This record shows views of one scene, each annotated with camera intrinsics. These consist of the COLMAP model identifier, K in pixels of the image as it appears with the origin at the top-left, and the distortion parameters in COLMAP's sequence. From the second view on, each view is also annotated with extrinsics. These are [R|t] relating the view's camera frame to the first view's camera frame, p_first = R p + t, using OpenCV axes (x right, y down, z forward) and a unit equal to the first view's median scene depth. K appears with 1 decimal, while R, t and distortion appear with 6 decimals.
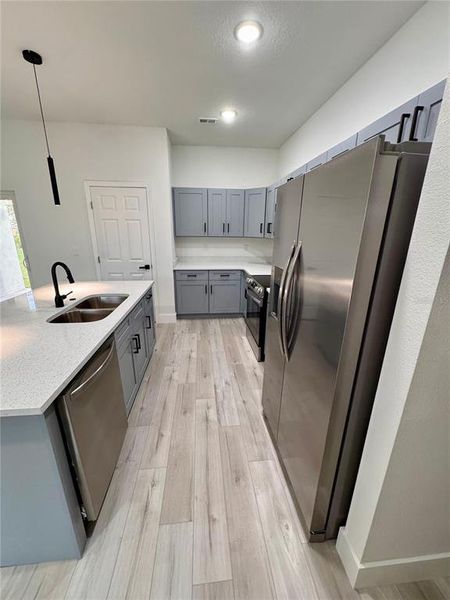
lens RADIAL K [[238.2, 0, 225.0], [0, 238.2, 300.0], [0, 0, 1]] dist [0.013981, 0.000106]
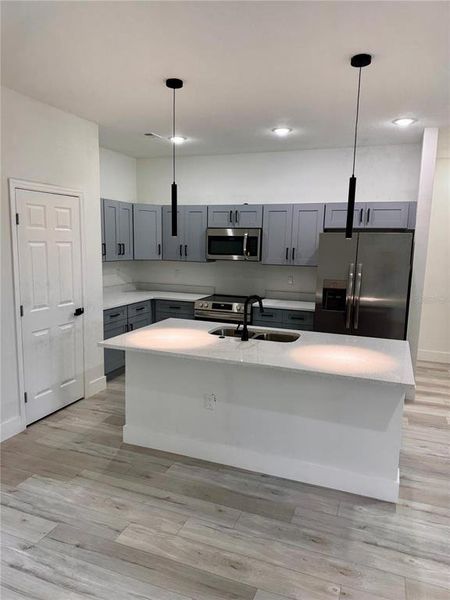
lens RADIAL K [[453.2, 0, 226.9], [0, 453.2, 307.4], [0, 0, 1]] dist [0.033365, -0.004553]
pose [[0.433791, -0.137723, 0.890426, -1.307846], [0.244134, 0.969247, 0.030980, -0.093425], [-0.867309, 0.203944, 0.454073, 0.096261]]
